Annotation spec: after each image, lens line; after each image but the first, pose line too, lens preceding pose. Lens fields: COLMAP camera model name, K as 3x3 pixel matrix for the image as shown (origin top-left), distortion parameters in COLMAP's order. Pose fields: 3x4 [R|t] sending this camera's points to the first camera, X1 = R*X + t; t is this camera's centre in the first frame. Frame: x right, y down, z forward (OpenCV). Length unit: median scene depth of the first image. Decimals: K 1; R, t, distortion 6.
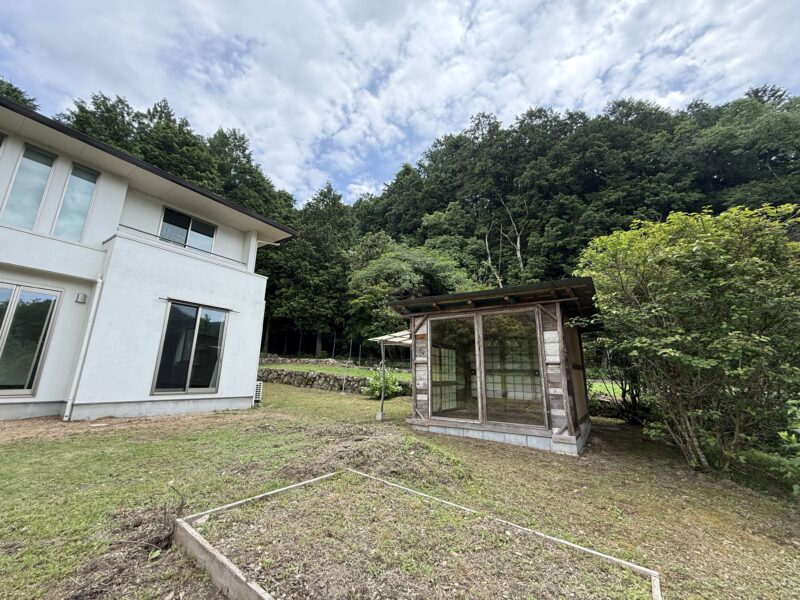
lens RADIAL K [[317.2, 0, 395.4], [0, 317.2, 295.6], [0, 0, 1]] dist [-0.001658, 0.000174]
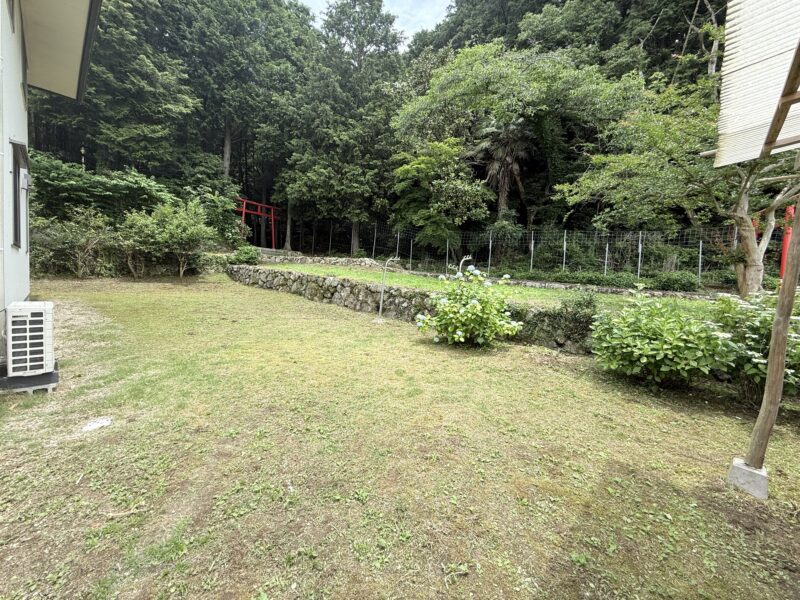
lens RADIAL K [[317.2, 0, 395.4], [0, 317.2, 295.6], [0, 0, 1]] dist [-0.001658, 0.000174]
pose [[0.988009, 0.039792, -0.149178, -0.042398], [0.004701, 0.958016, 0.286677, 0.080346], [0.154322, -0.283941, 0.946341, 0.342889]]
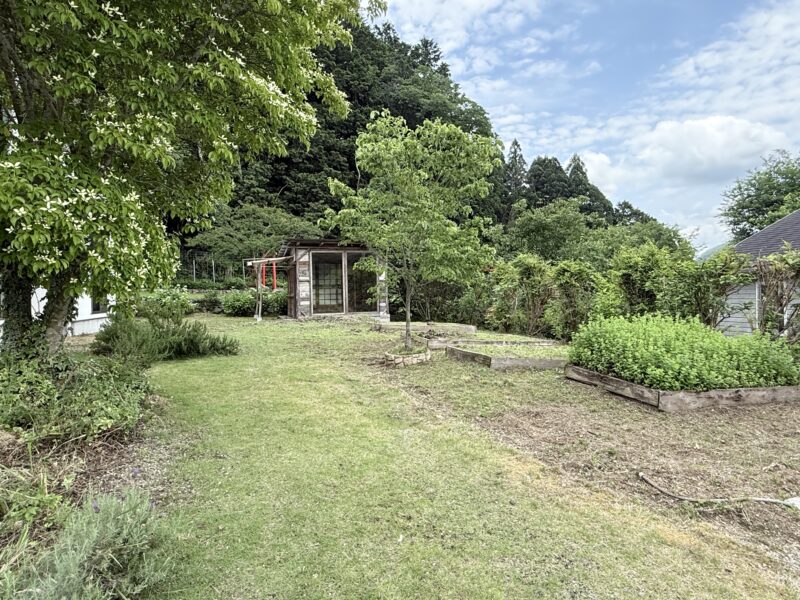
lens RADIAL K [[494.8, 0, 400.0], [0, 494.8, 300.0], [0, 0, 1]] dist [0.000107, -0.000033]
pose [[0.605287, -0.039668, 0.795019, -0.453859], [-0.164578, 0.970941, 0.173747, -0.053192], [-0.778808, -0.236009, 0.581169, -0.215134]]
